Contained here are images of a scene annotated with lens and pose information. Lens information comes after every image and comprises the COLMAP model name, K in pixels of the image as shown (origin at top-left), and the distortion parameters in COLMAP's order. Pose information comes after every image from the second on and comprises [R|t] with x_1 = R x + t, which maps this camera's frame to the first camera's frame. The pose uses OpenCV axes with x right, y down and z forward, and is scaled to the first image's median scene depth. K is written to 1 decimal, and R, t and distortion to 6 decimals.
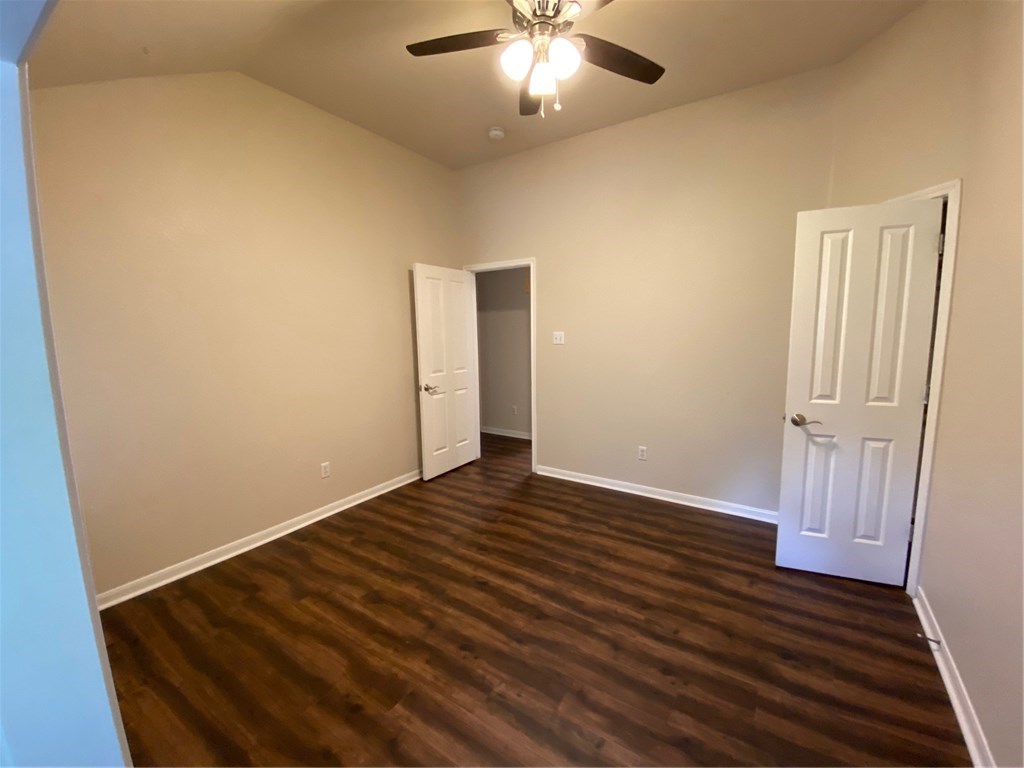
lens RADIAL K [[416.1, 0, 514.5], [0, 416.1, 382.5], [0, 0, 1]] dist [0.028220, -0.022316]
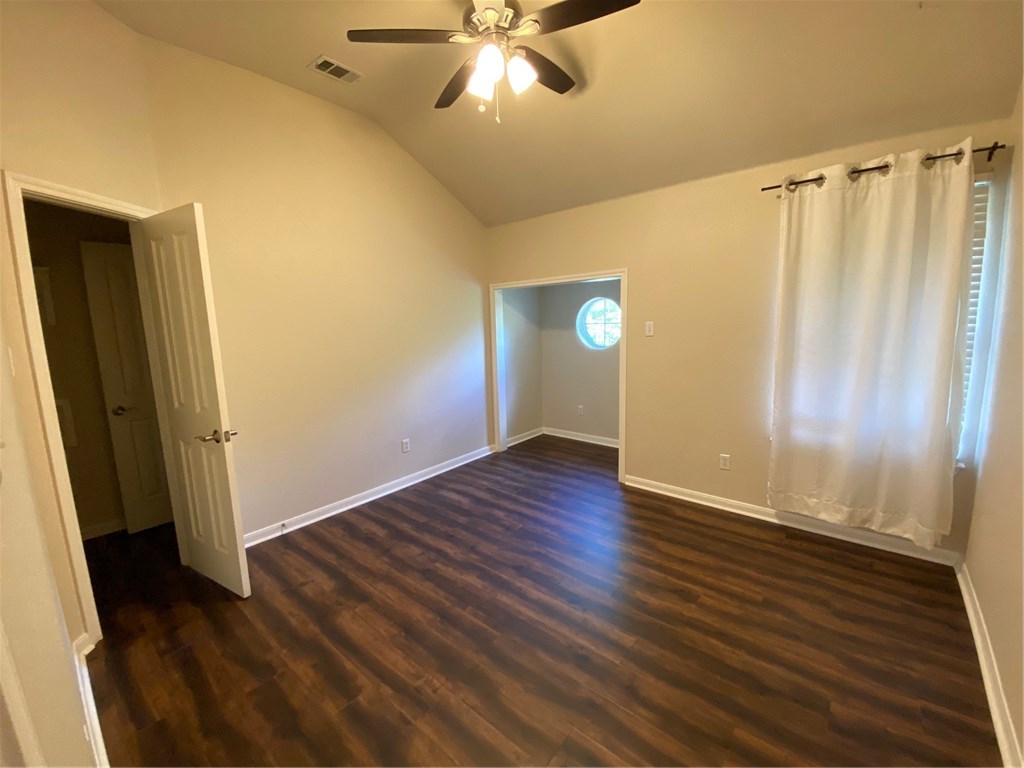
lens RADIAL K [[416.1, 0, 514.5], [0, 416.1, 382.5], [0, 0, 1]] dist [0.028220, -0.022316]
pose [[-0.991602, 0.021570, 0.127515, -0.077613], [0.055886, 0.960646, 0.272095, -0.243091], [-0.116628, 0.276936, -0.953784, 1.817732]]
